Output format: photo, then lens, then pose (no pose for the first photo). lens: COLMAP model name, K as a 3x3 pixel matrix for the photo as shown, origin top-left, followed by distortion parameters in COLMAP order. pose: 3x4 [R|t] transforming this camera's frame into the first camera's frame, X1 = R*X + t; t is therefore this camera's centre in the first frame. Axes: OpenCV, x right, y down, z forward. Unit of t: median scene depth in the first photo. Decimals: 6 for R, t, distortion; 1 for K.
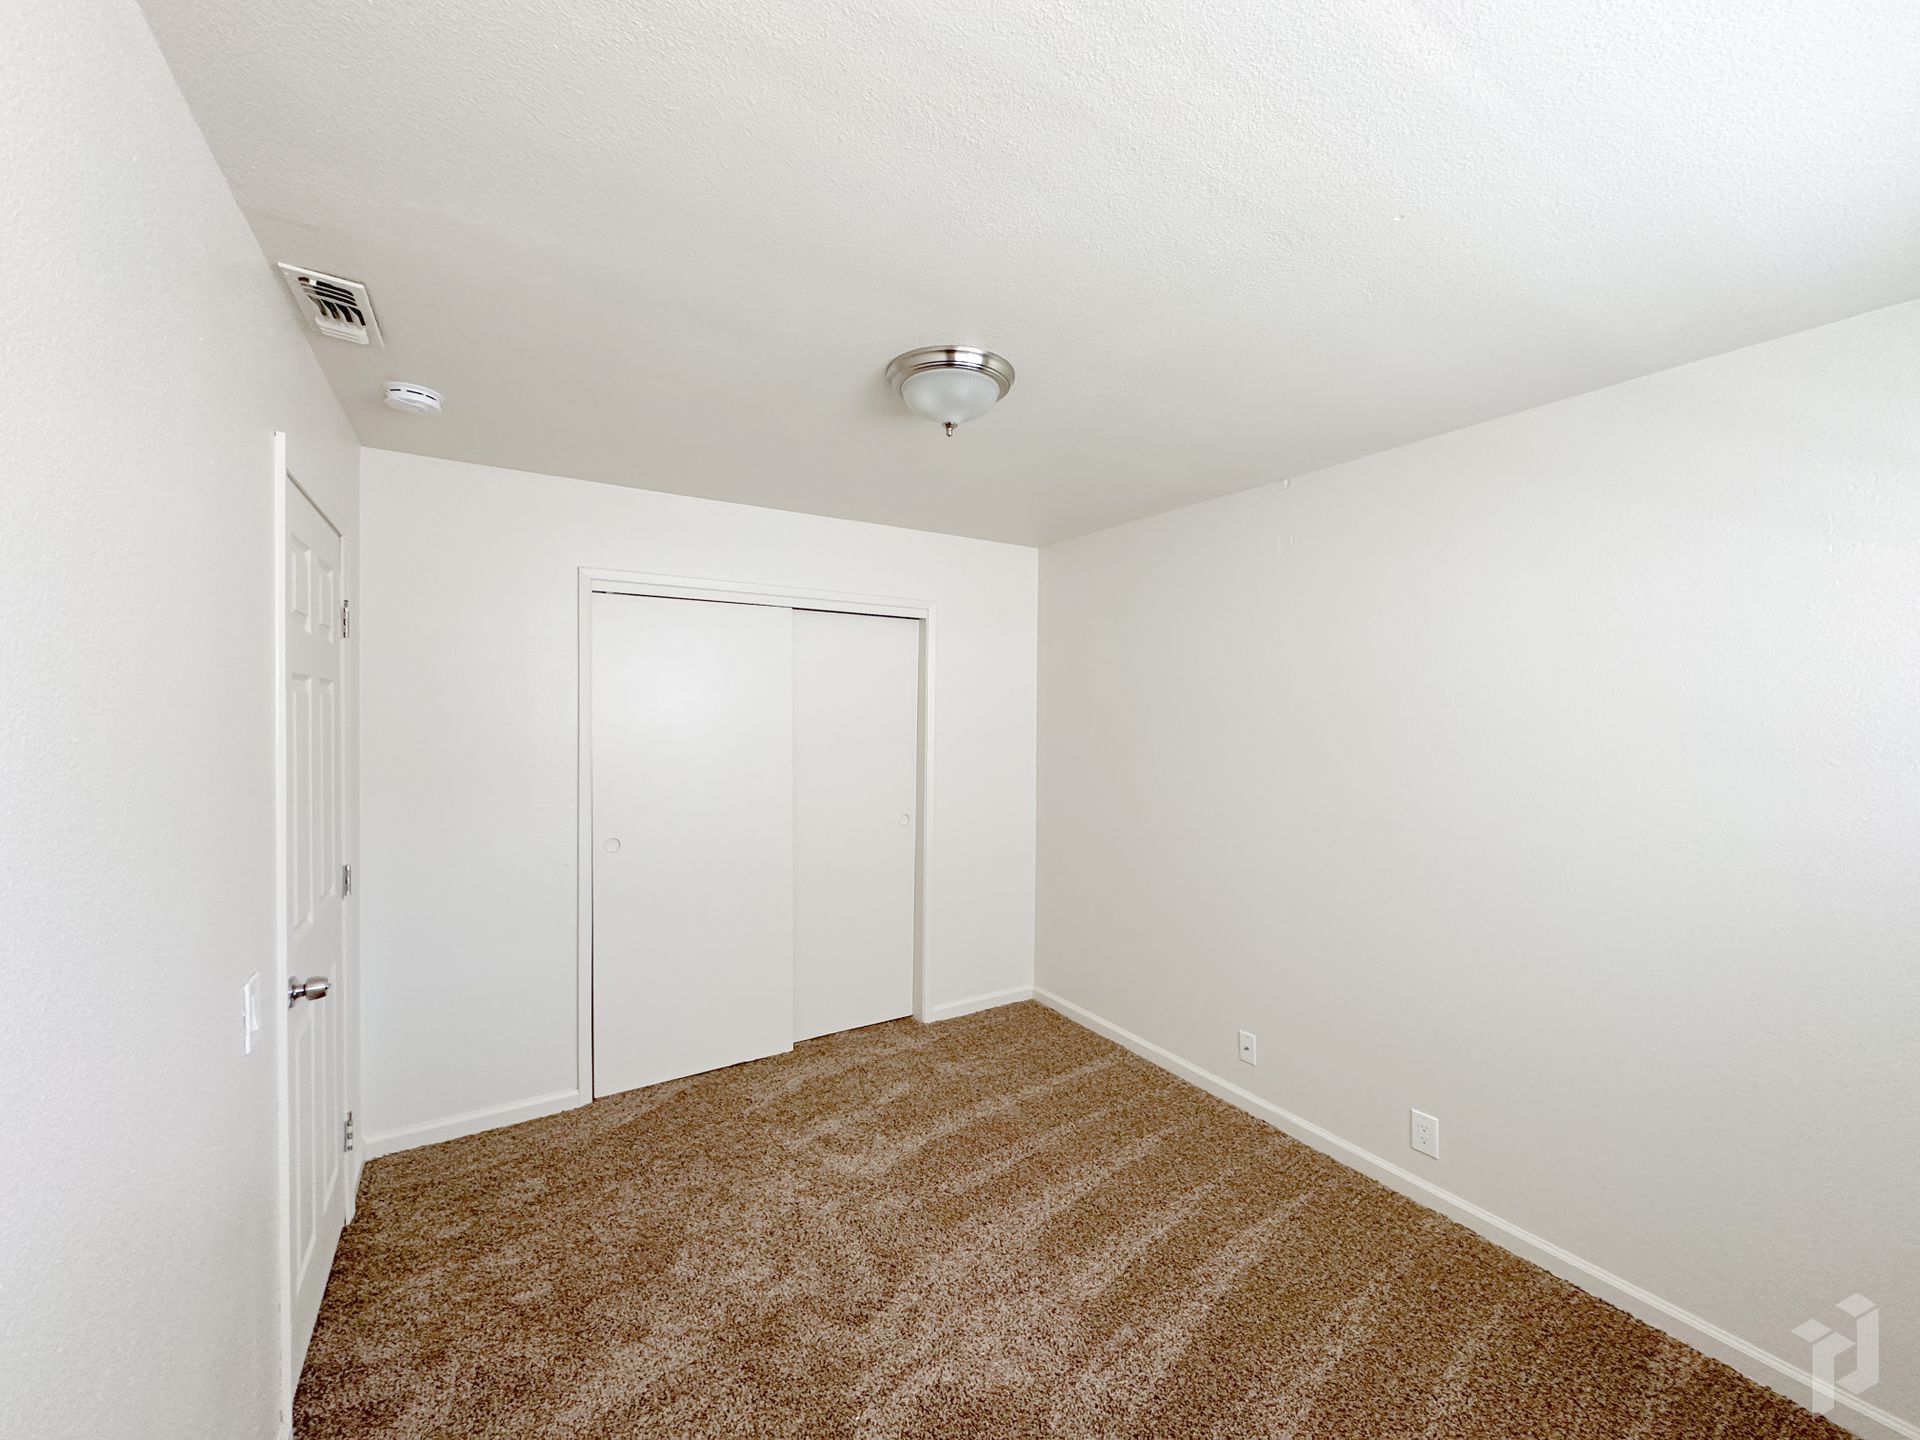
lens RADIAL K [[752.6, 0, 960.0], [0, 752.6, 720.0], [0, 0, 1]] dist [0.000670, 0.000205]
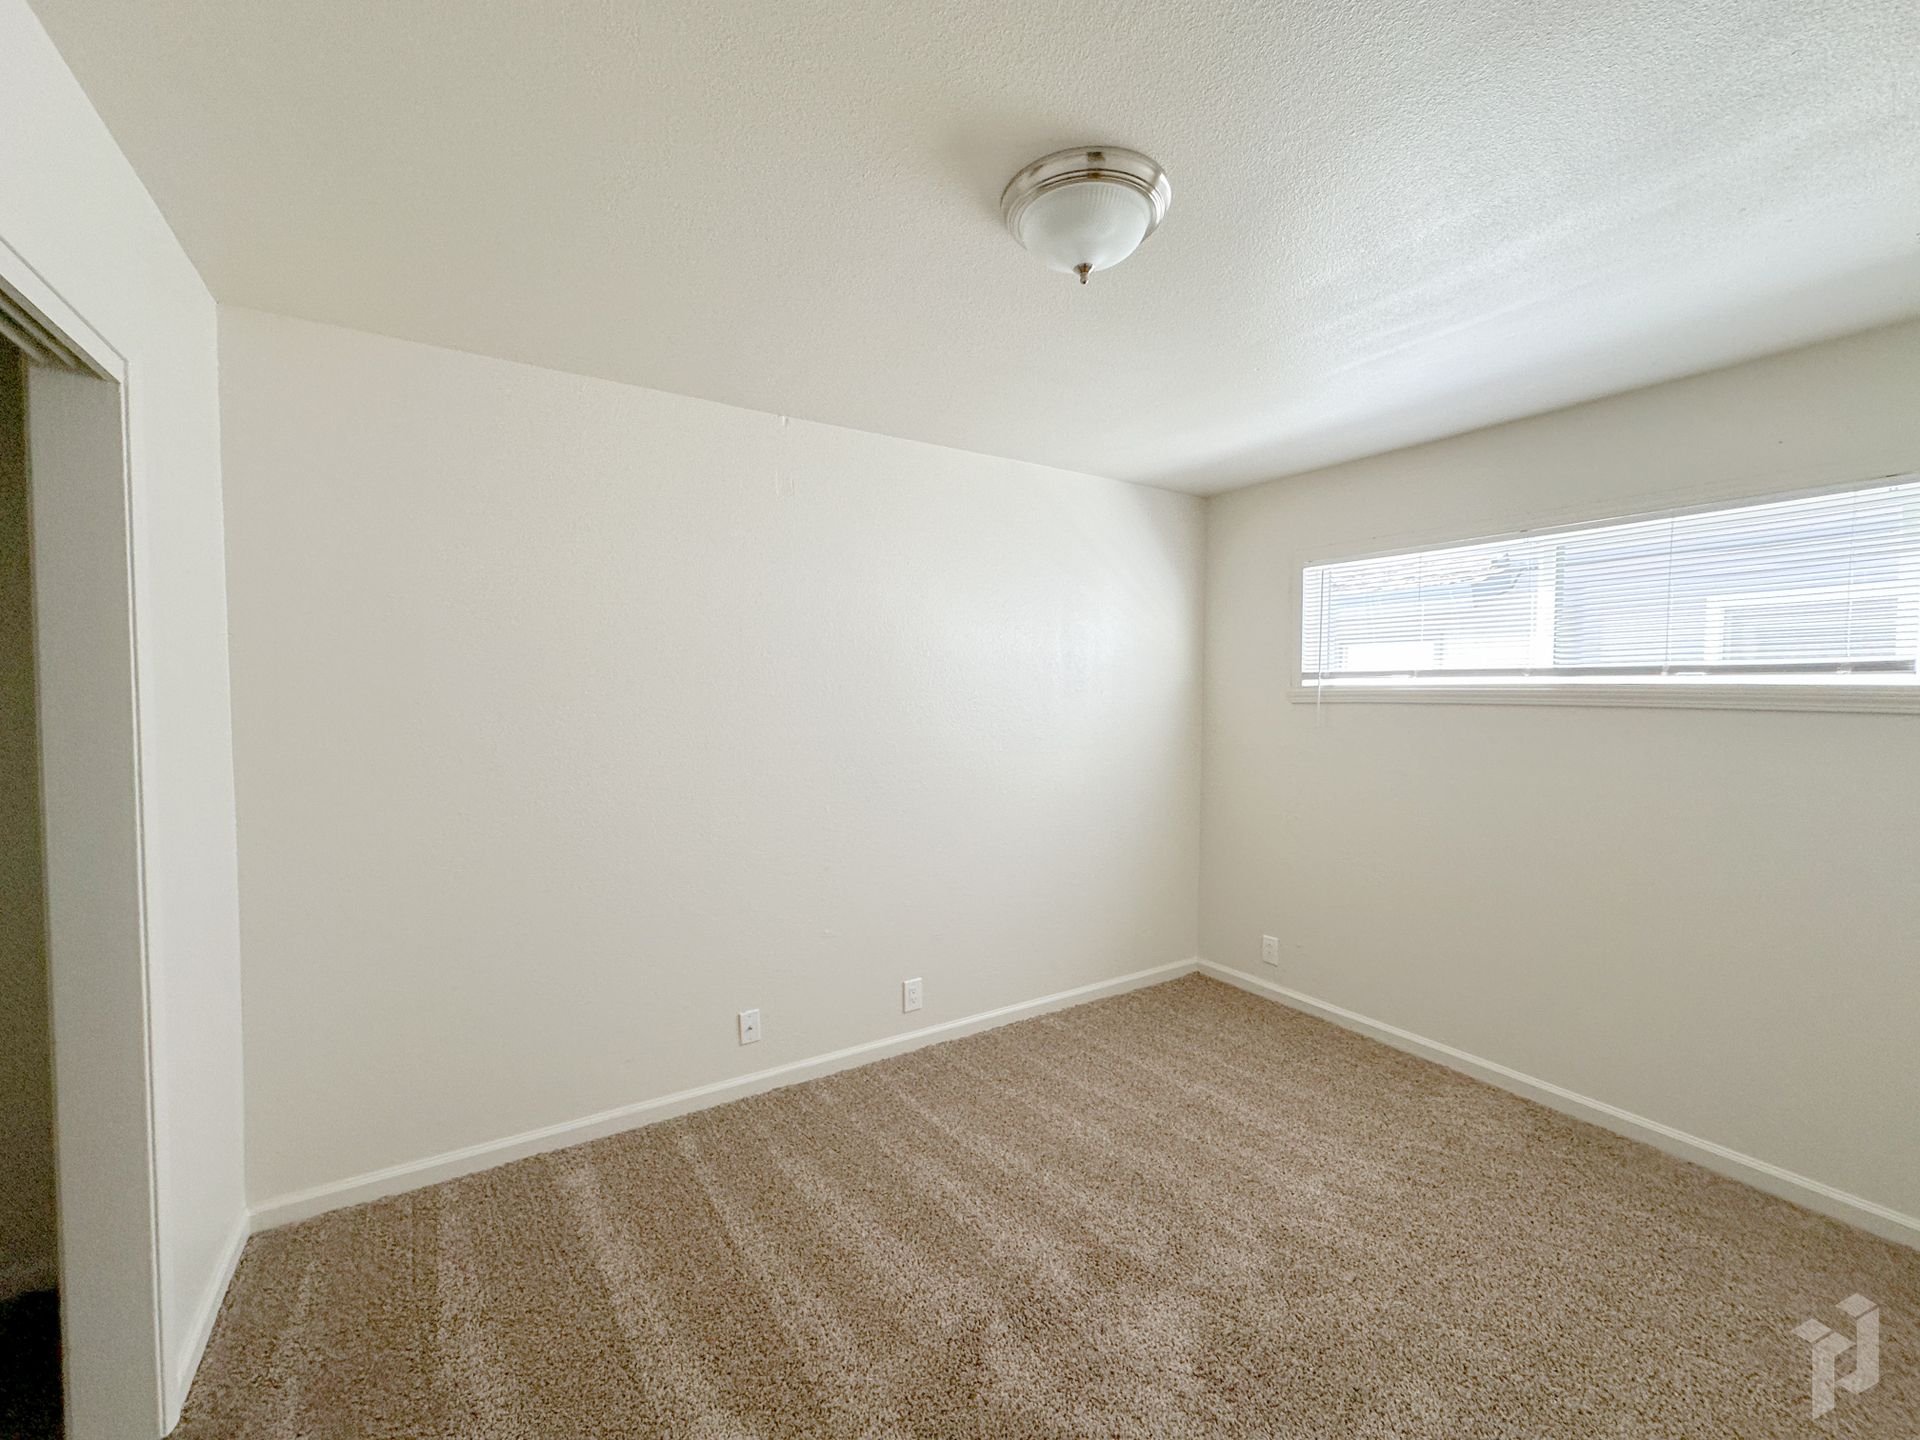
lens RADIAL K [[777.0, 0, 960.0], [0, 777.0, 720.0], [0, 0, 1]] dist [-0.000574, 0.000008]
pose [[0.006884, -0.045452, 0.998943, -0.543102], [0.008458, 0.998933, 0.045393, 0.023721], [-0.999941, 0.008137, 0.007261, 0.740981]]
